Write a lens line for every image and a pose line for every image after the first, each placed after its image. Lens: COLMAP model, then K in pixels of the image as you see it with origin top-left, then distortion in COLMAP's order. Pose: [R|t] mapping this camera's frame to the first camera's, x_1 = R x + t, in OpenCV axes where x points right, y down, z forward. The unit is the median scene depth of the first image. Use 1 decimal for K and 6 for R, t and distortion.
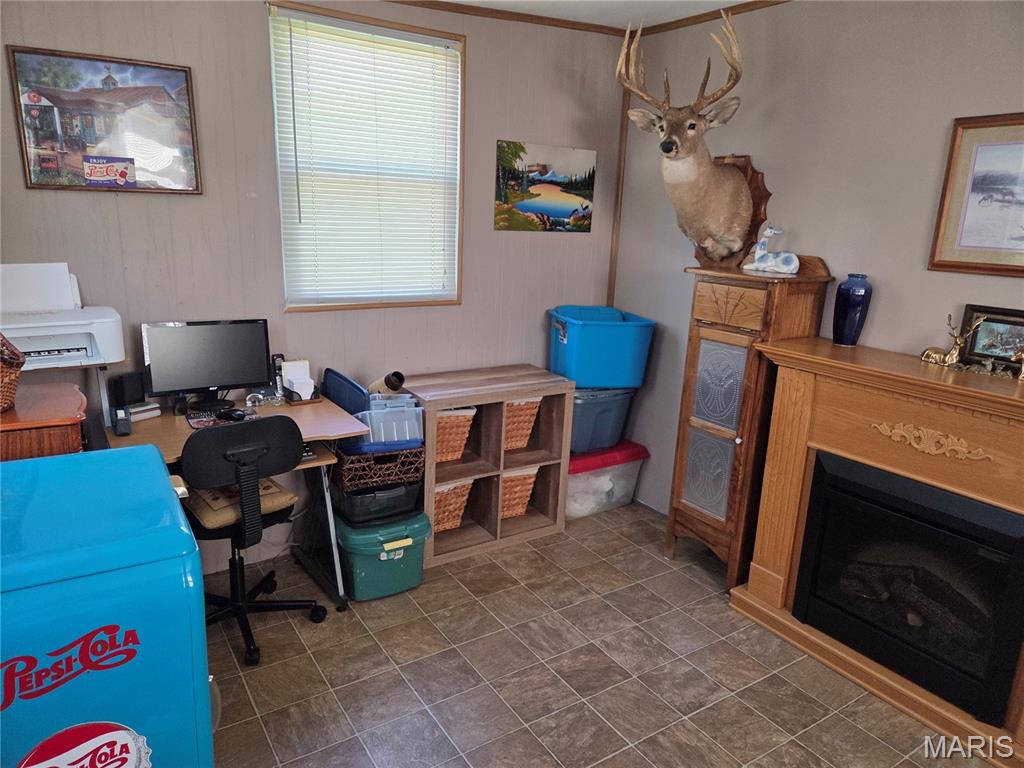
lens RADIAL K [[687.3, 0, 519.4], [0, 687.3, 384.5], [0, 0, 1]] dist [0.071860, -0.066841]
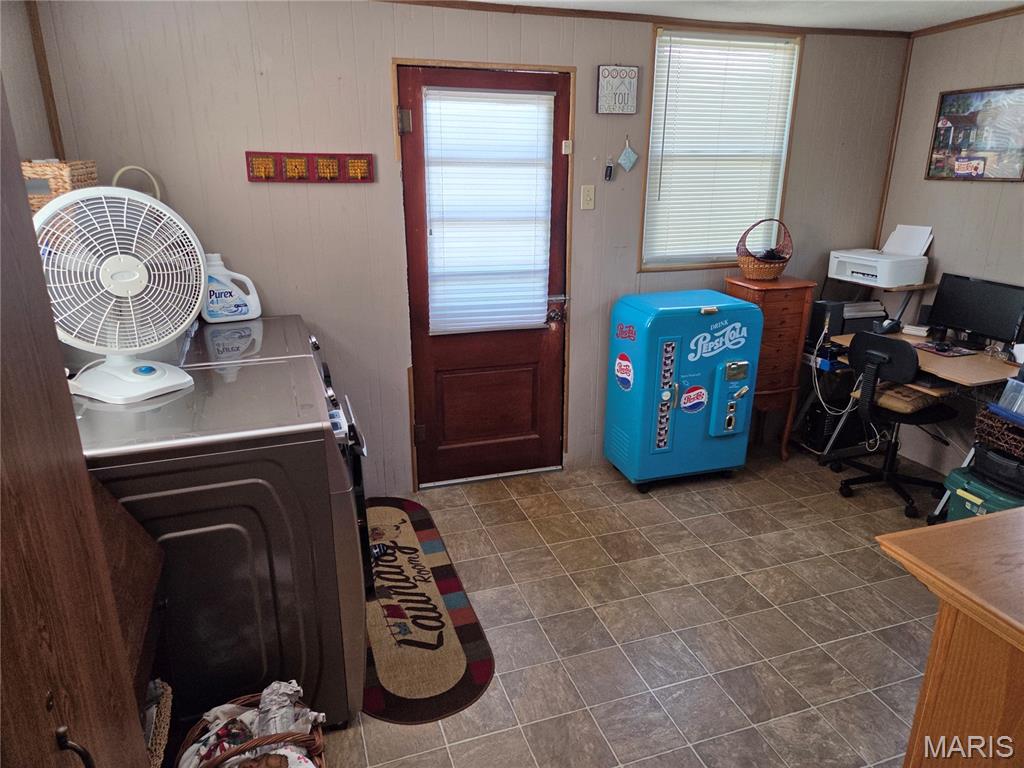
lens RADIAL K [[687.3, 0, 519.4], [0, 687.3, 384.5], [0, 0, 1]] dist [0.071860, -0.066841]
pose [[-0.307914, 0.262403, -0.914513, 1.212759], [-0.237890, 0.909448, 0.341046, -0.173958], [0.921193, 0.322566, -0.217609, 0.627555]]
